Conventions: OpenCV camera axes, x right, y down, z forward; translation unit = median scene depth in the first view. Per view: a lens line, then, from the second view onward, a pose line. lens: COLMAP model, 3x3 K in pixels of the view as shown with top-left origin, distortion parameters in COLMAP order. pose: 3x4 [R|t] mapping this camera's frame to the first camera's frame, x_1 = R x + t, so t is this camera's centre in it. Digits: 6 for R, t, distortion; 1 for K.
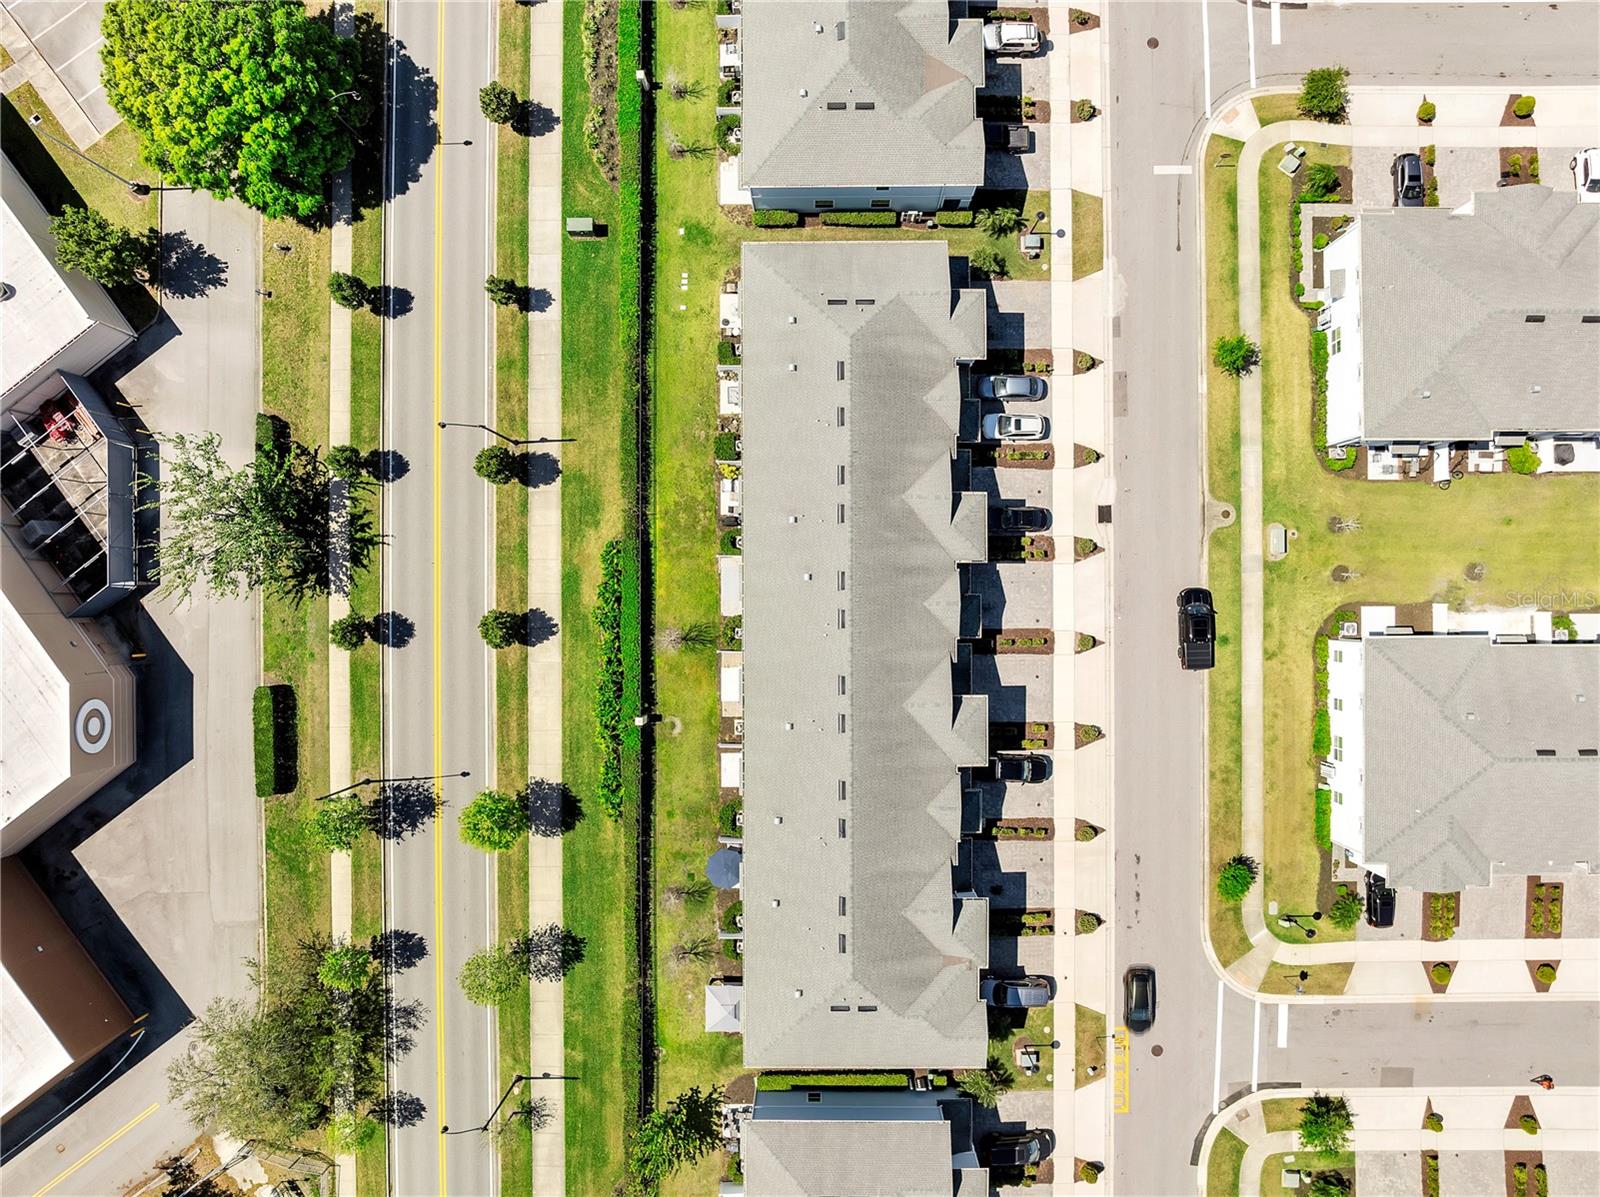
lens RADIAL K [[1127.7, 0, 800.0], [0, 1127.7, 598.5], [0, 0, 1]] dist [0.004251, -0.066004]
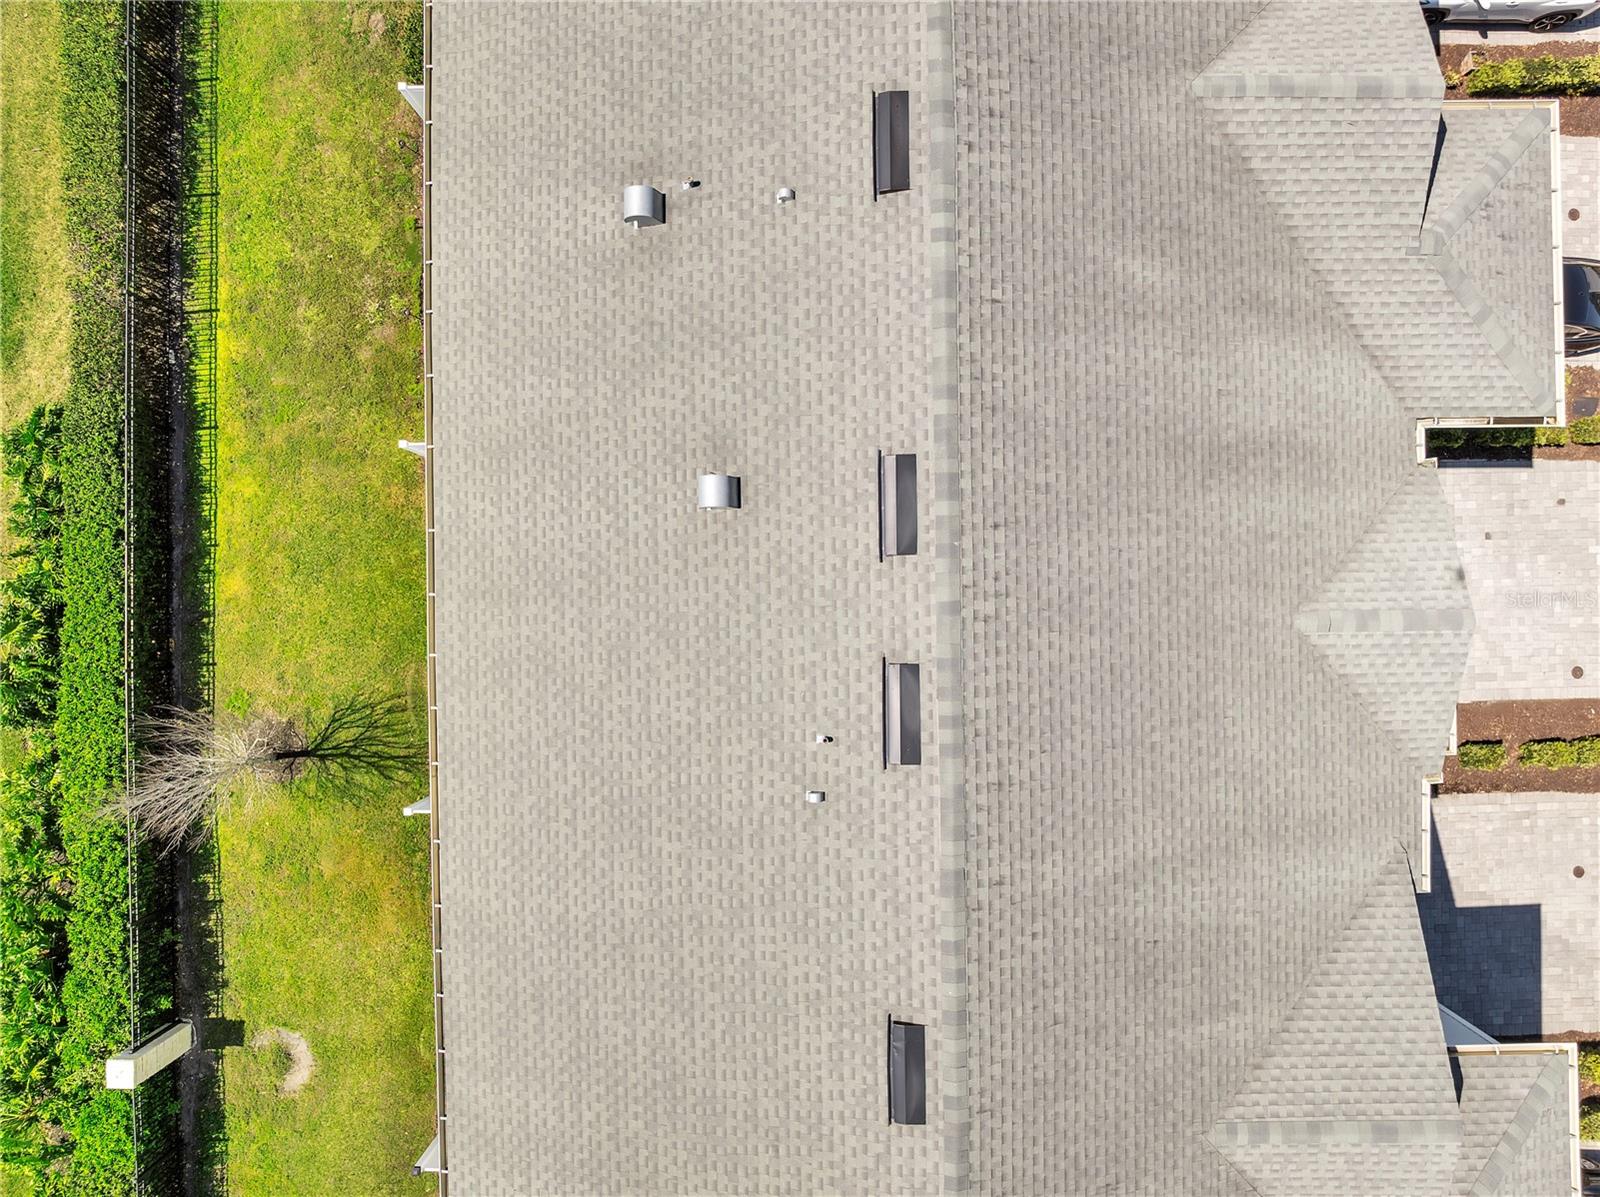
lens RADIAL K [[1127.7, 0, 800.0], [0, 1127.7, 598.5], [0, 0, 1]] dist [0.004251, -0.066004]
pose [[0.999922, -0.011648, -0.004604, 0.018988], [0.011634, 0.999928, -0.003056, -0.000050], [0.004639, 0.003003, 0.999985, 0.722432]]
